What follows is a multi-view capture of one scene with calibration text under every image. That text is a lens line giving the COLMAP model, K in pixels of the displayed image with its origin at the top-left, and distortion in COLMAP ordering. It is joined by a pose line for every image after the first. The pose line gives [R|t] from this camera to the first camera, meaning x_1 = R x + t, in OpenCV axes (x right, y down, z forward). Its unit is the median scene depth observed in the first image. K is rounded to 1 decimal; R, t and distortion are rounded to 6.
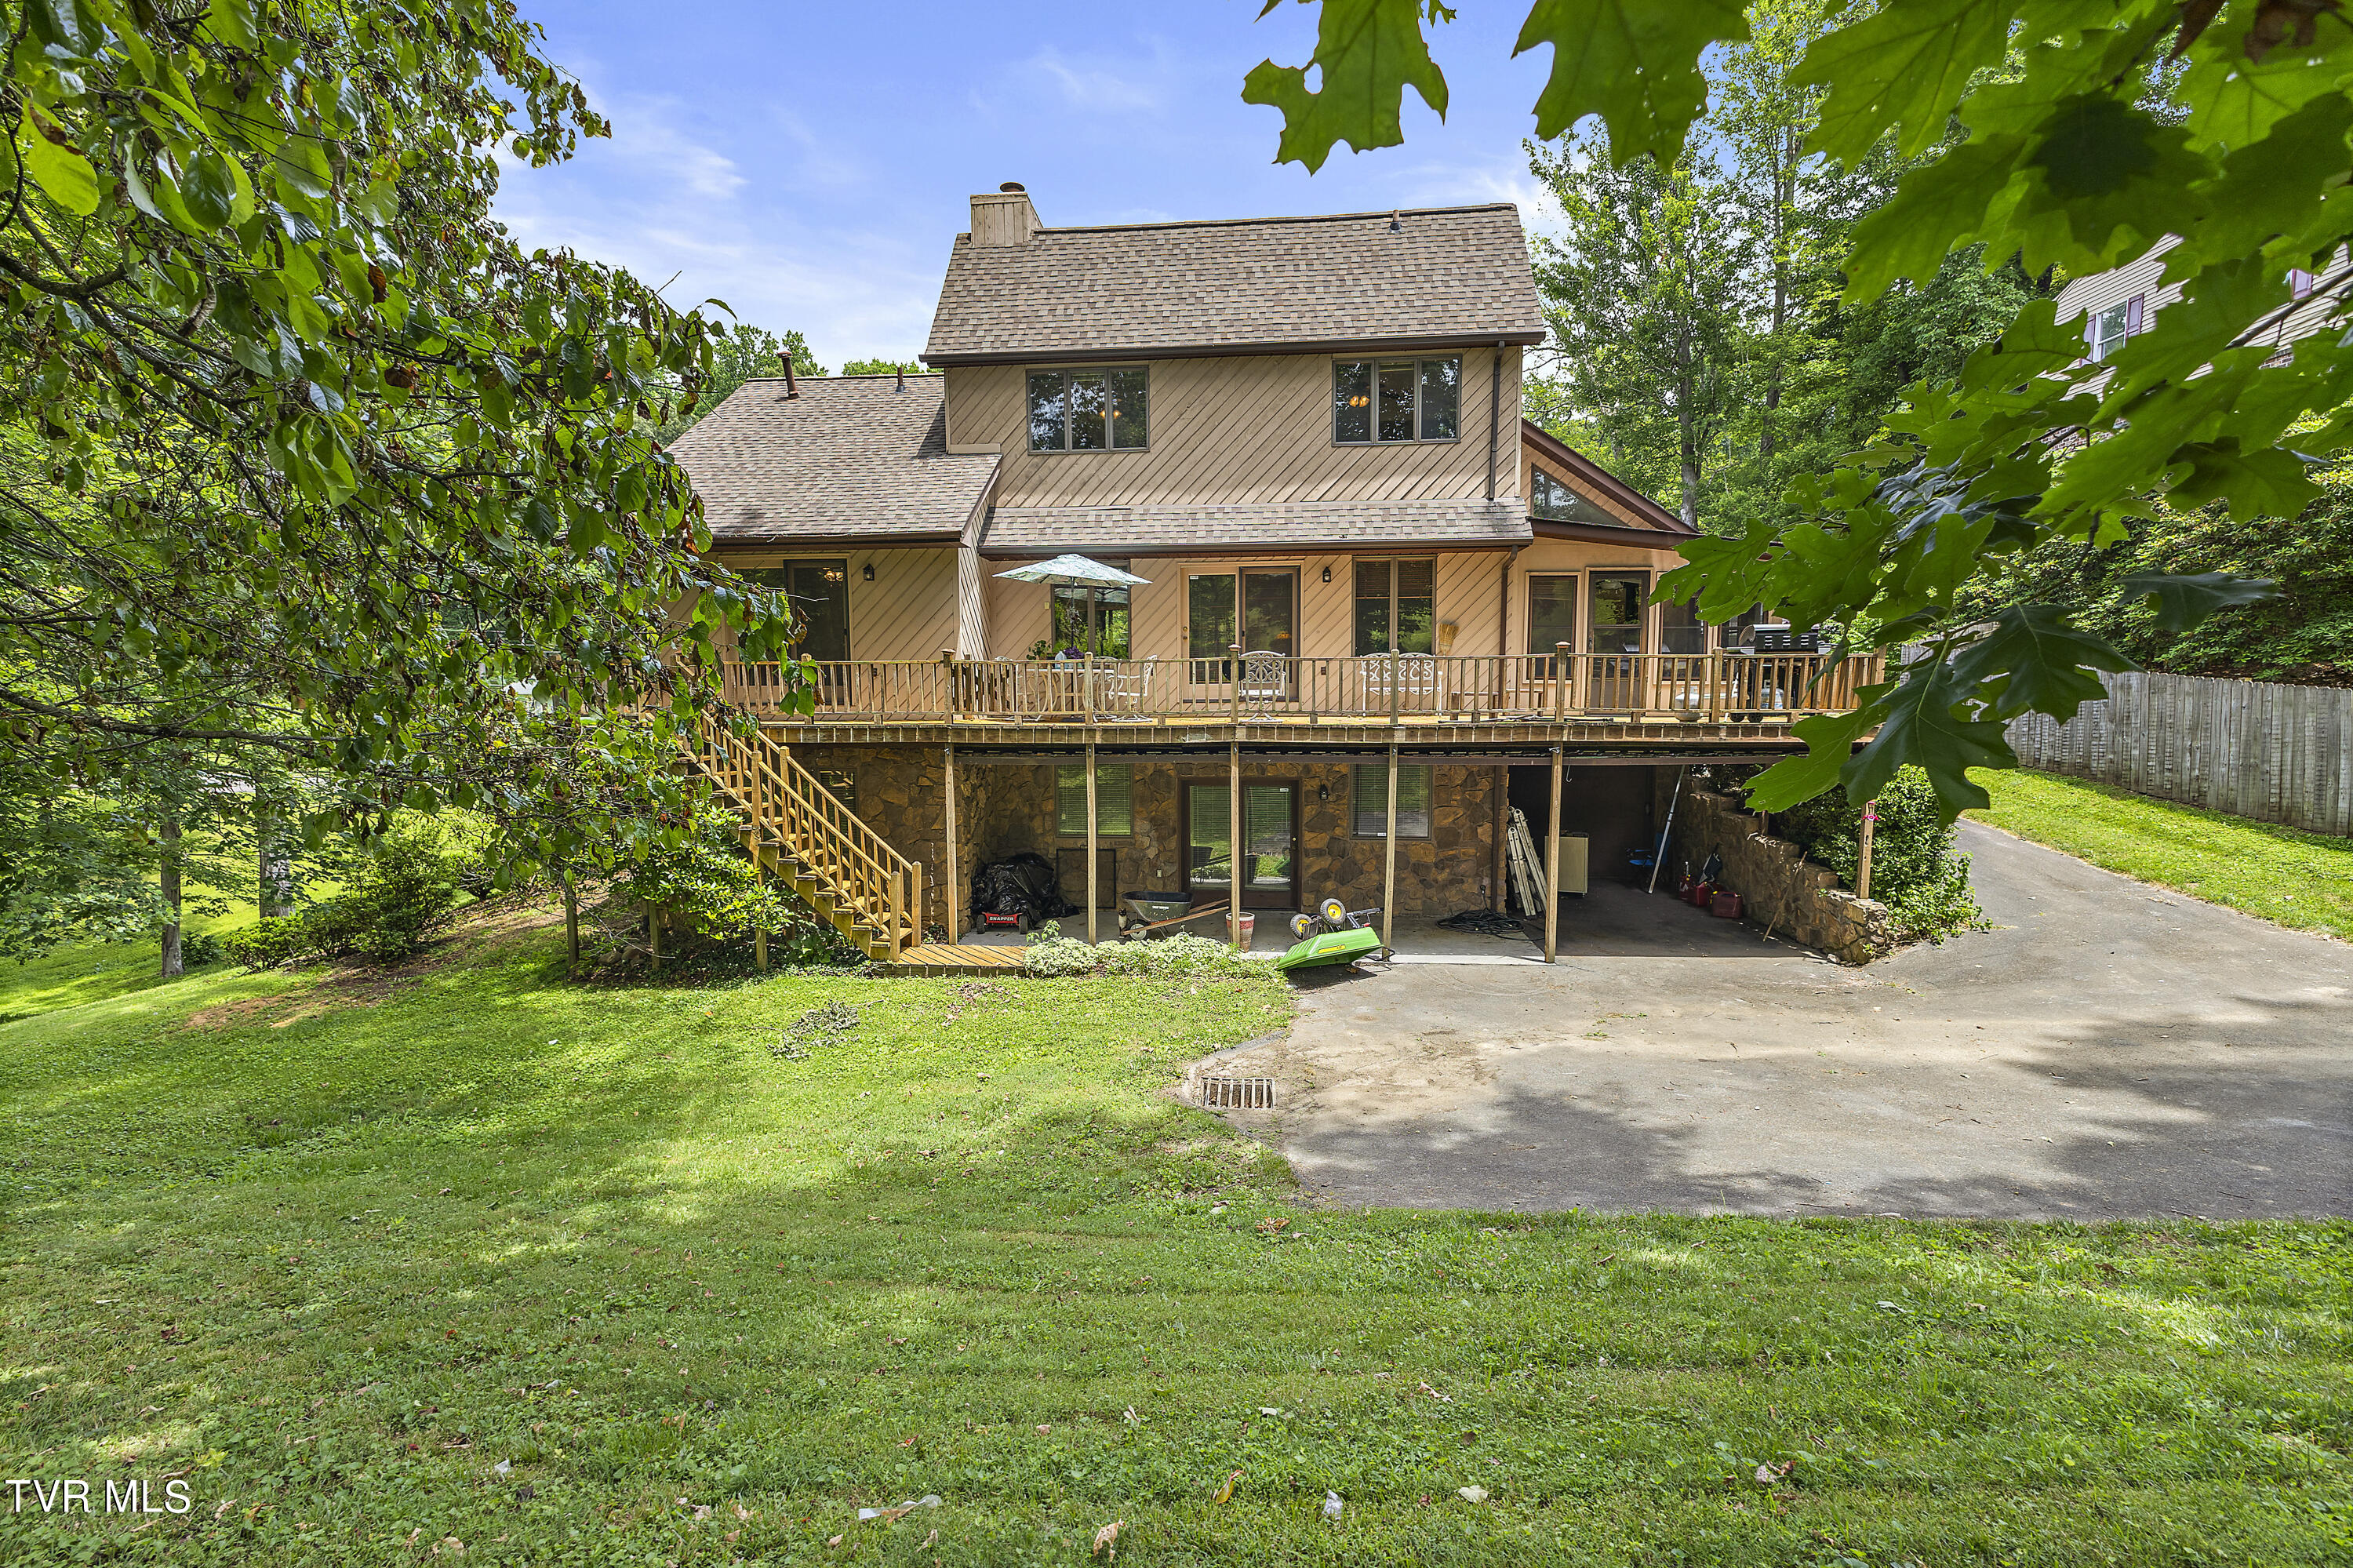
lens RADIAL K [[1031.3, 0, 1175.6], [0, 1031.3, 780.5], [0, 0, 1]] dist [0.004803, 0.000496]
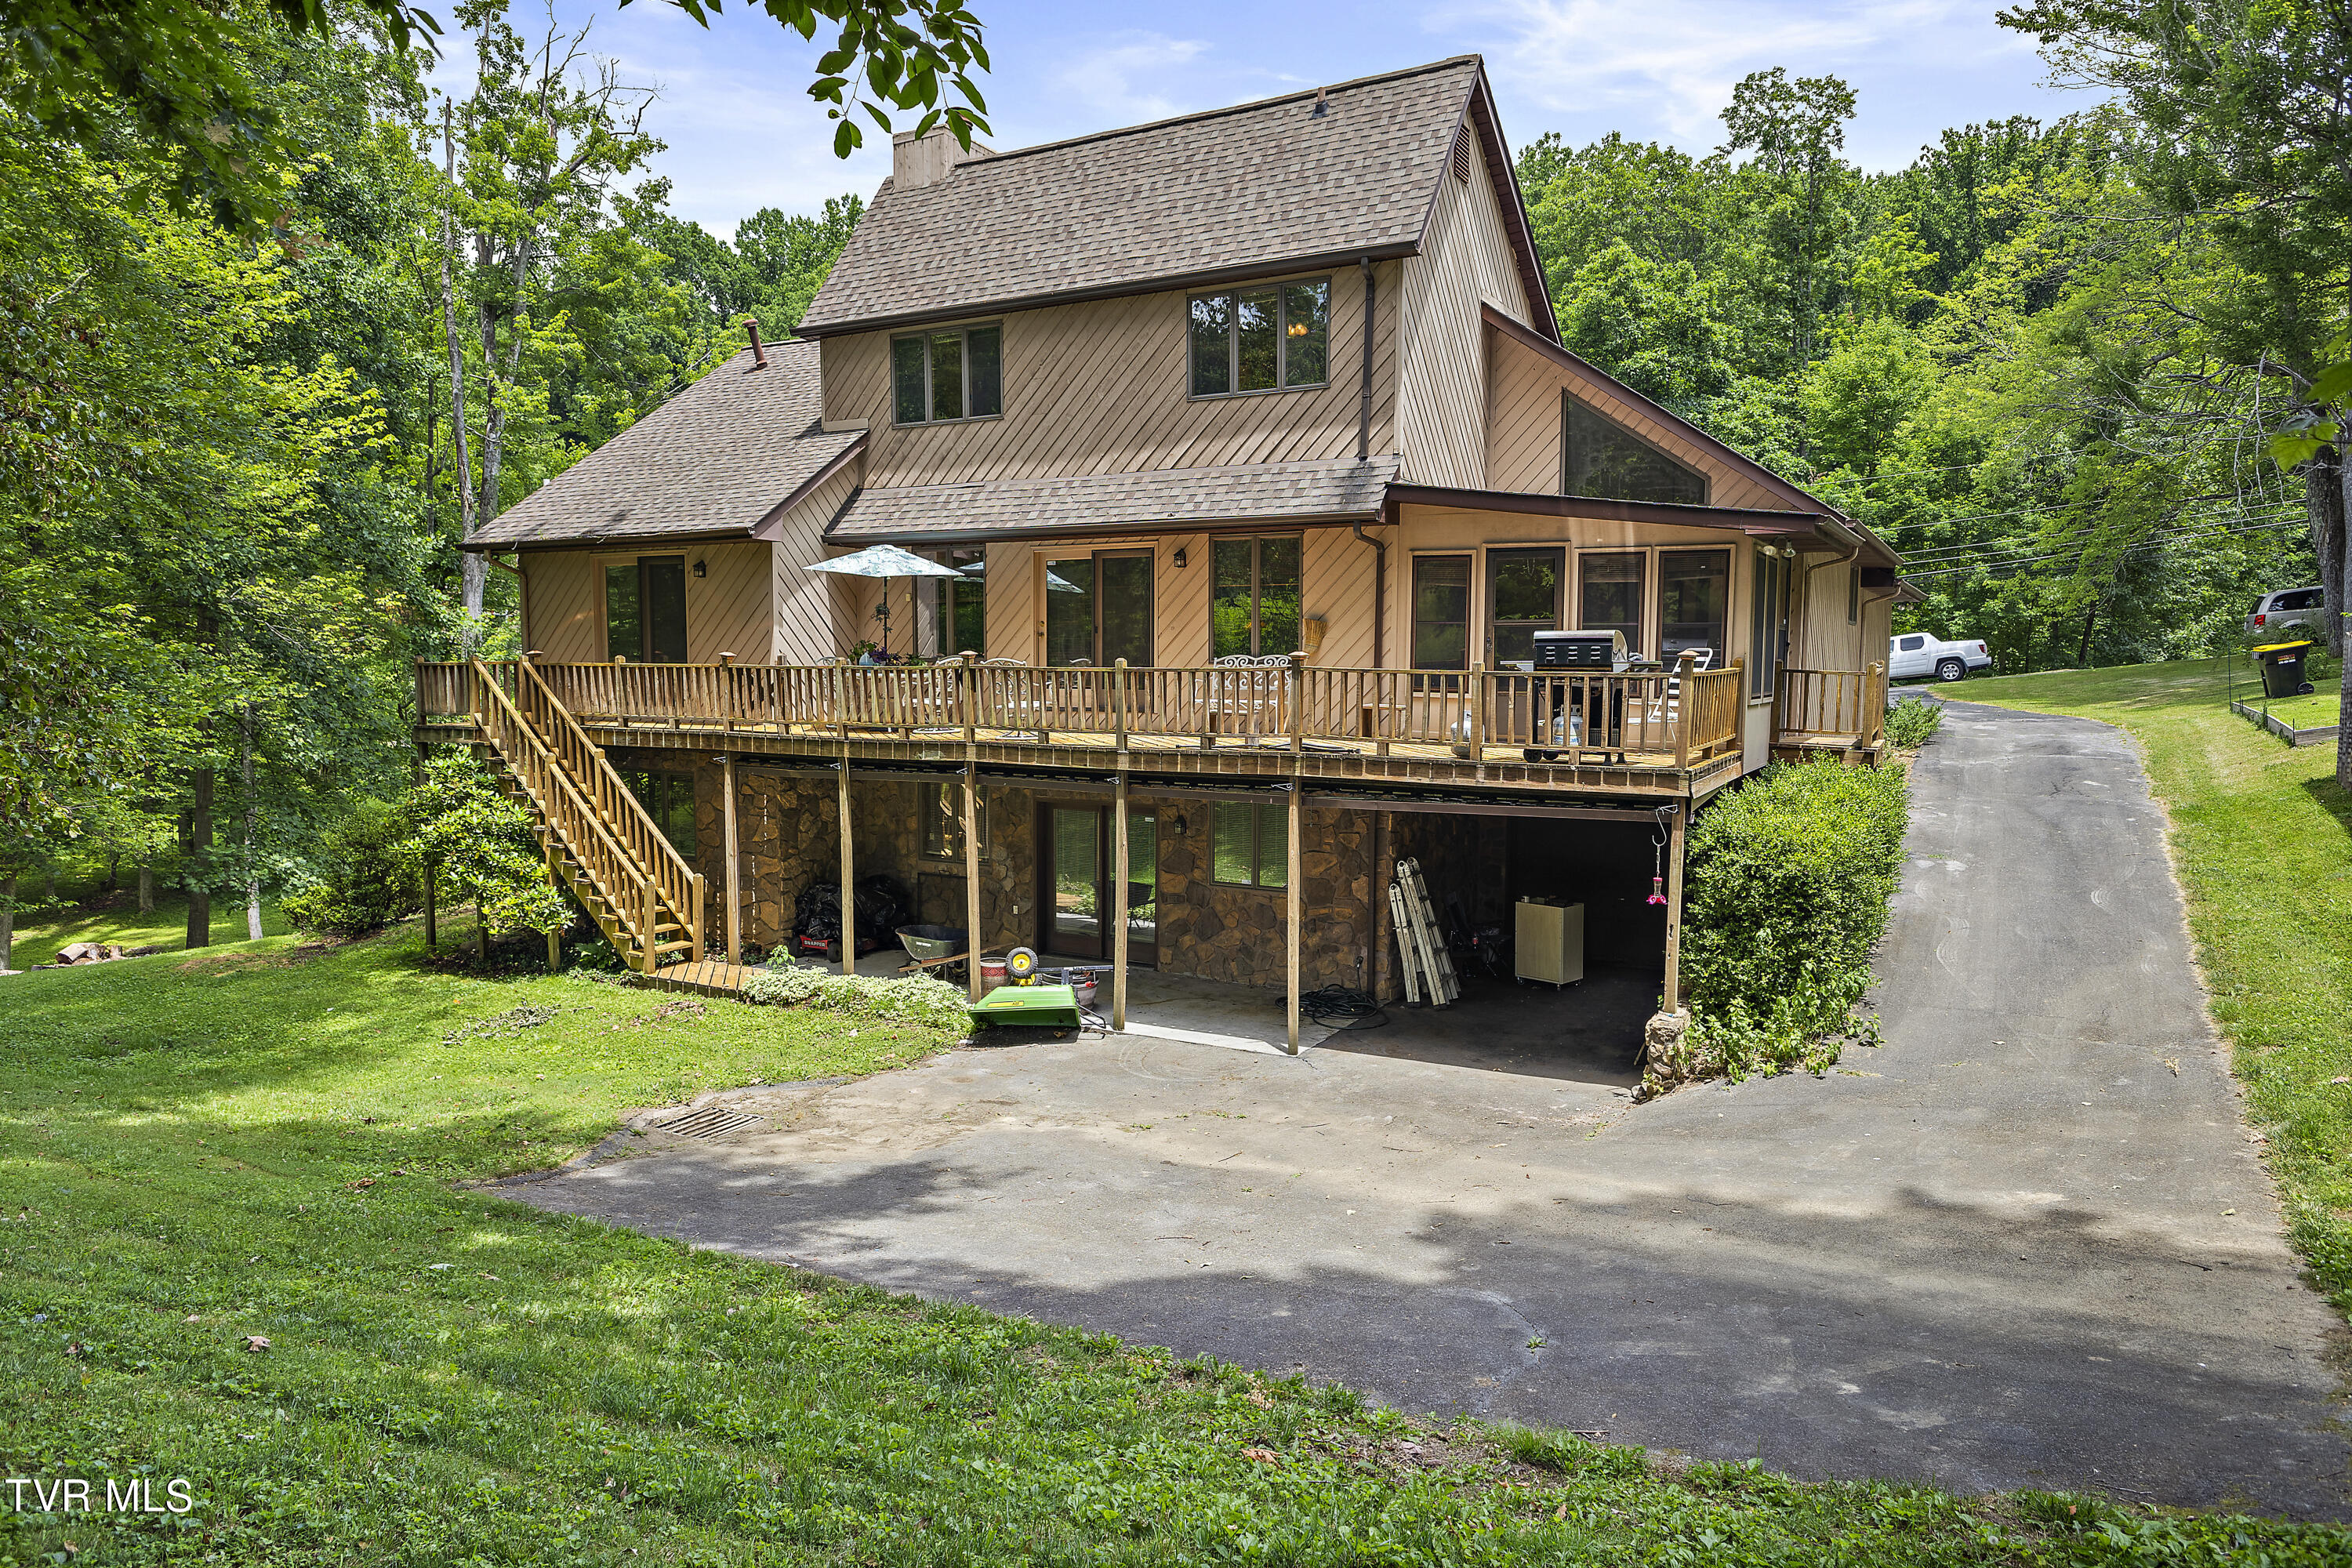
lens RADIAL K [[1472.3, 0, 1176.5], [0, 1472.3, 787.8], [0, 0, 1]] dist [-0.007919, -0.001166]
pose [[0.915734, 0.044412, -0.399324, 0.661759], [-0.043788, 0.998984, 0.010690, -0.033160], [0.399393, 0.007697, 0.916748, -0.070562]]
